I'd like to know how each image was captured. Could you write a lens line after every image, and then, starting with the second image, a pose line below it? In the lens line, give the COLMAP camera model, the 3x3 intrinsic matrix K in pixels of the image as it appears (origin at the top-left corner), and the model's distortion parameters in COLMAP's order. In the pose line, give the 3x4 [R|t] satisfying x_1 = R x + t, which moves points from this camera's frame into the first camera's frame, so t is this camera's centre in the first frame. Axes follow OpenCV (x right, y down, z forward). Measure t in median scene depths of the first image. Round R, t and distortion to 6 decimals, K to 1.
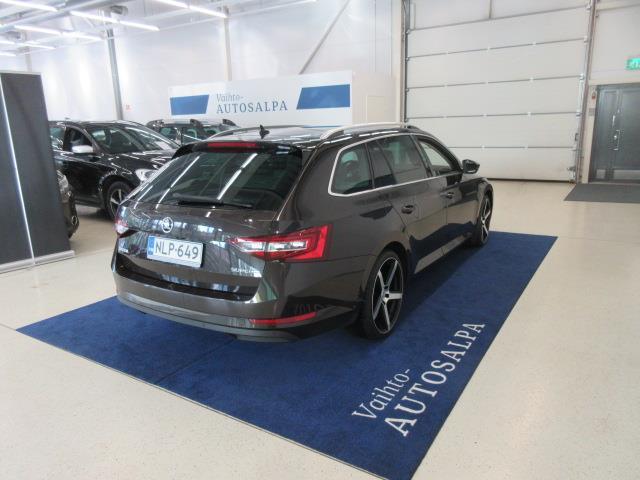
lens RADIAL K [[477.3, 0, 320.0], [0, 477.3, 240.0], [0, 0, 1]] dist [0.009252, -0.002954]
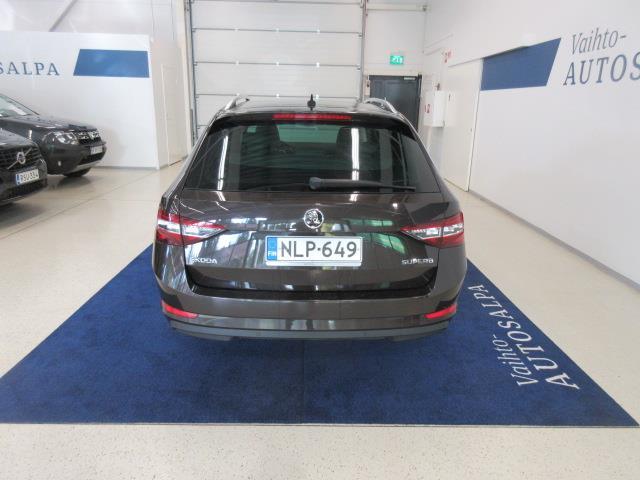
lens RADIAL K [[477.3, 0, 320.0], [0, 477.3, 240.0], [0, 0, 1]] dist [0.009252, -0.002954]
pose [[0.830111, -0.110067, 0.546627, -0.636323], [0.087648, 0.993894, 0.067024, -0.041128], [-0.550667, -0.007726, 0.834690, 0.294265]]
